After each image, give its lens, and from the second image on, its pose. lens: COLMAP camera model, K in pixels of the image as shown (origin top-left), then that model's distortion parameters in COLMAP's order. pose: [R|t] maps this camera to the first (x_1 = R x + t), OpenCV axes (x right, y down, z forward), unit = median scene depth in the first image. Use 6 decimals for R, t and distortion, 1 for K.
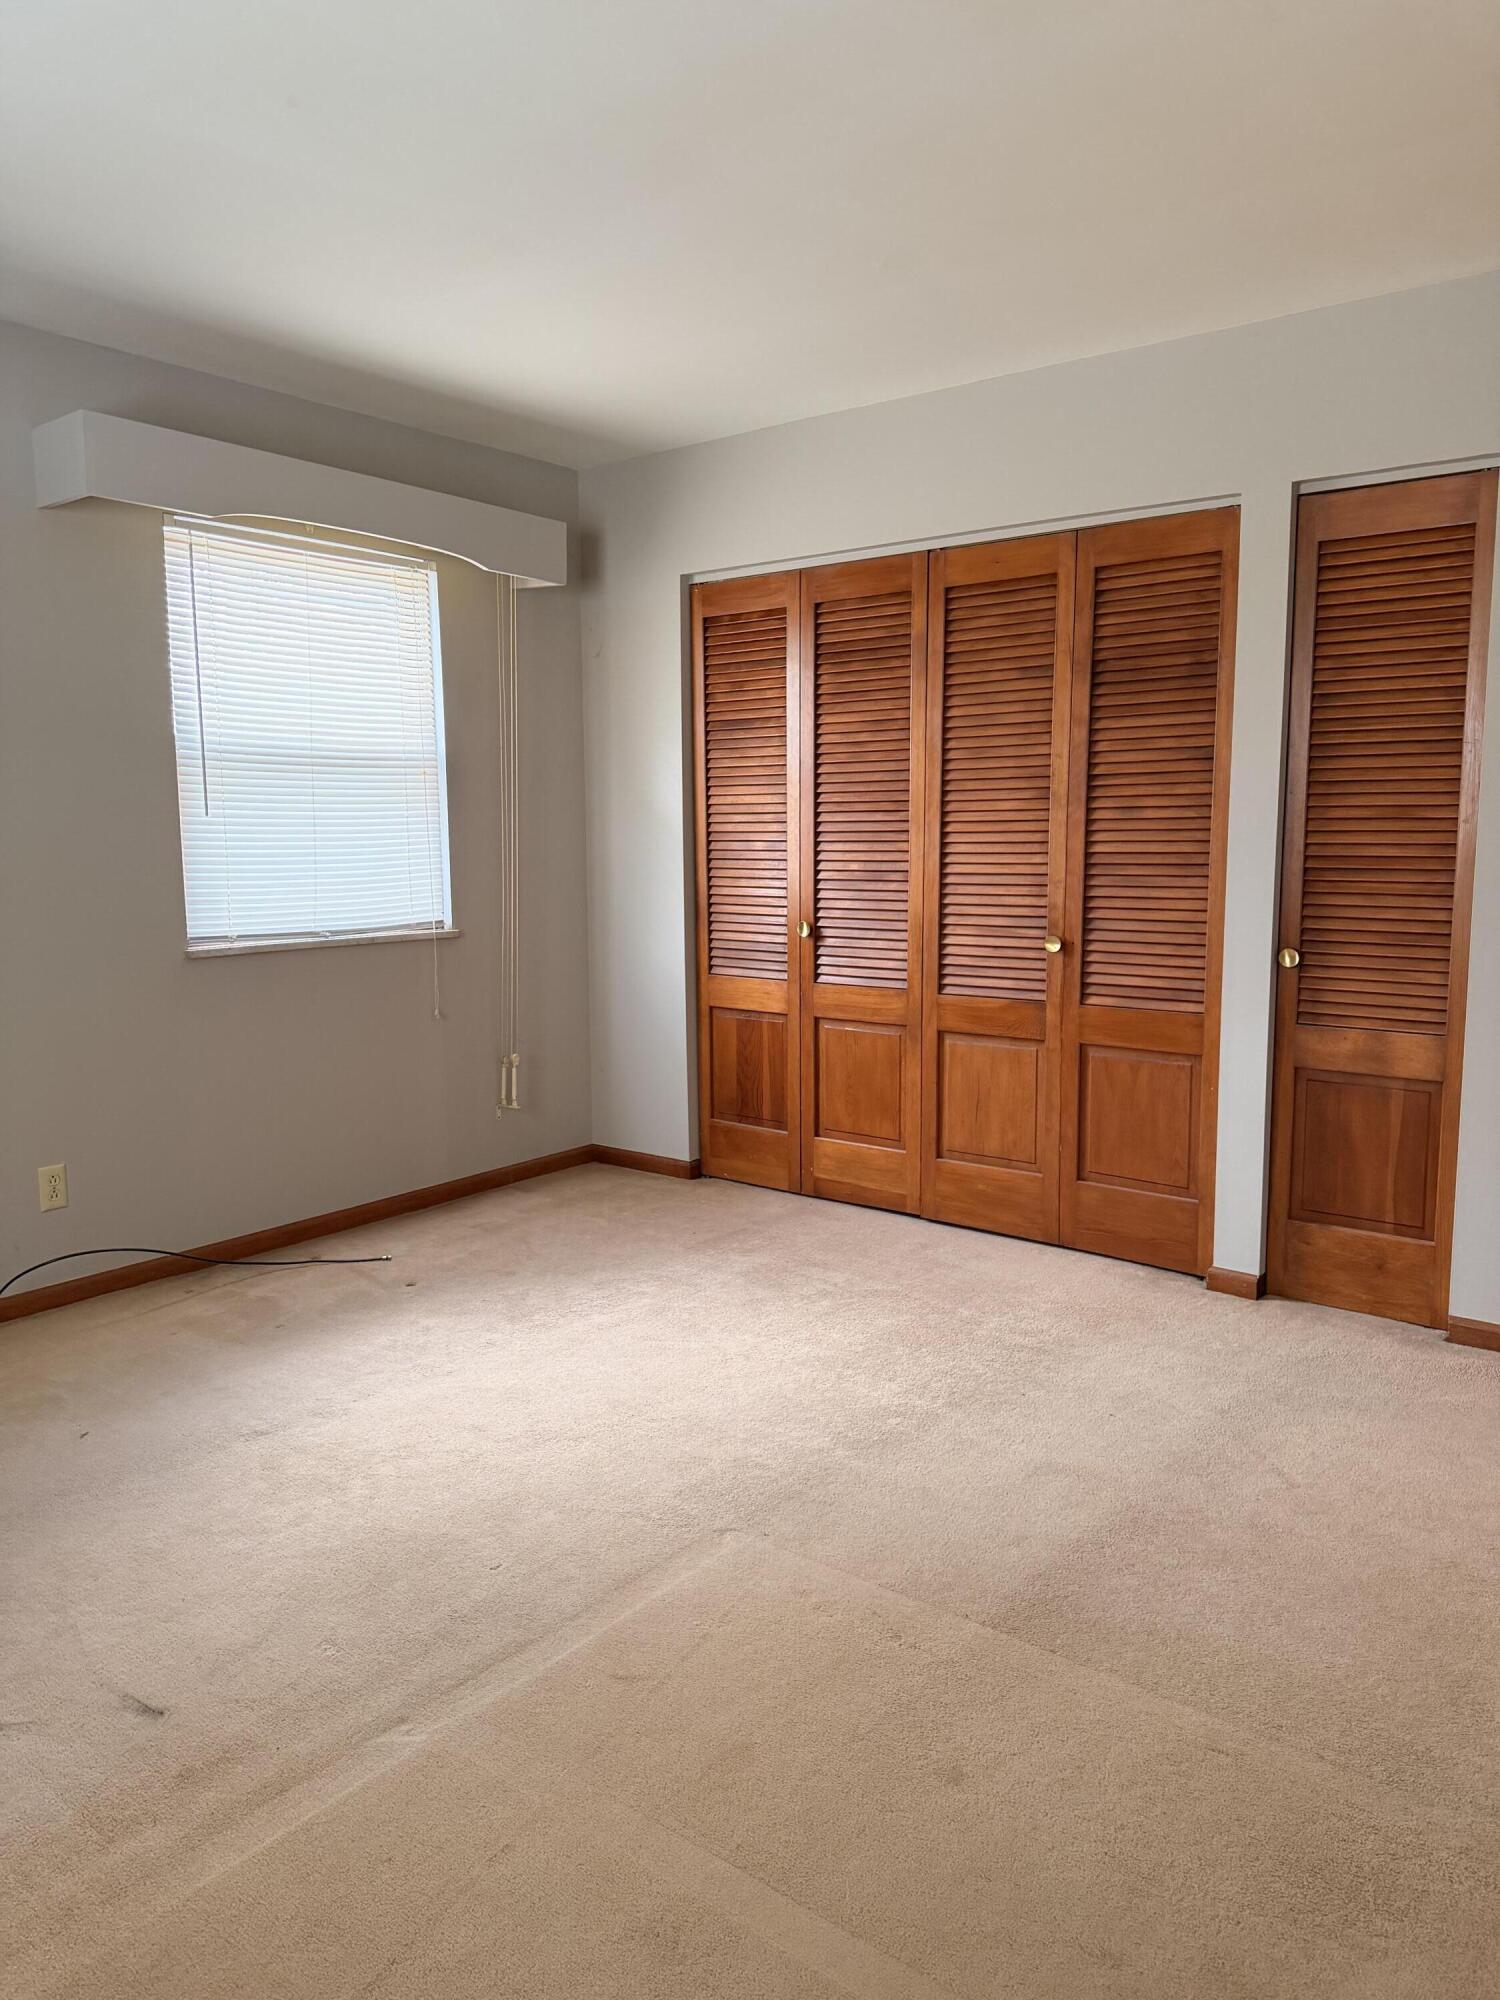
lens RADIAL K [[1415.3, 0, 737.8], [0, 1415.3, 992.9], [0, 0, 1]] dist [0.134083, -0.189985]
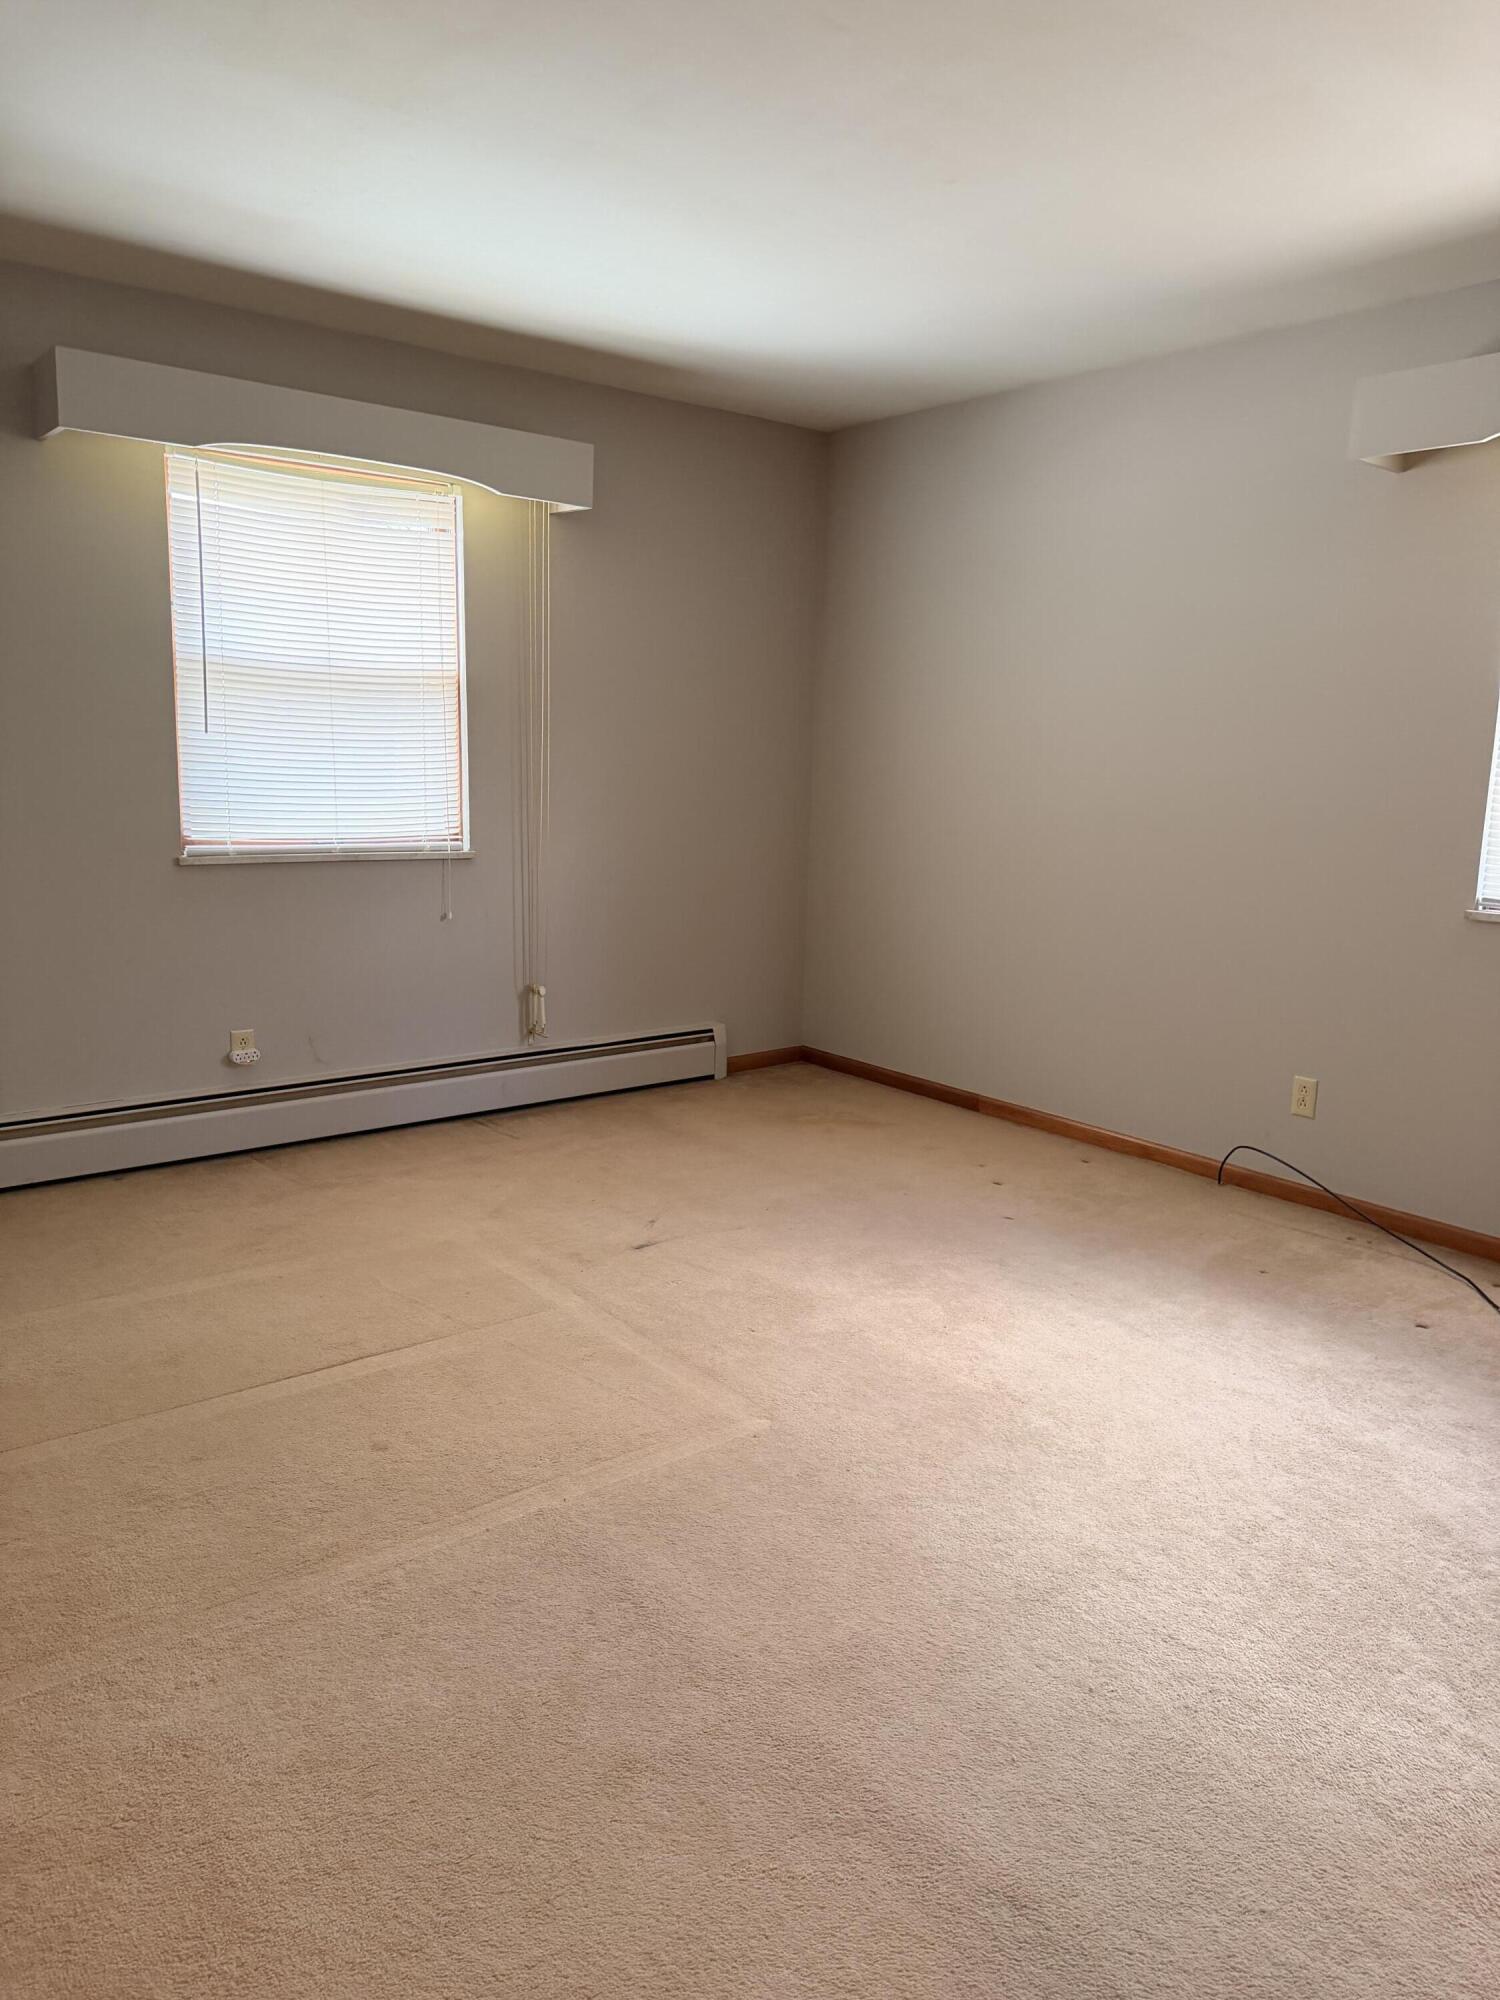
lens RADIAL K [[1415.3, 0, 737.8], [0, 1415.3, 992.9], [0, 0, 1]] dist [0.134083, -0.189985]
pose [[-0.236296, 0.176094, -0.955591, 0.814974], [-0.133967, 0.968146, 0.211535, -0.145090], [0.962402, 0.178003, -0.205178, 0.933302]]
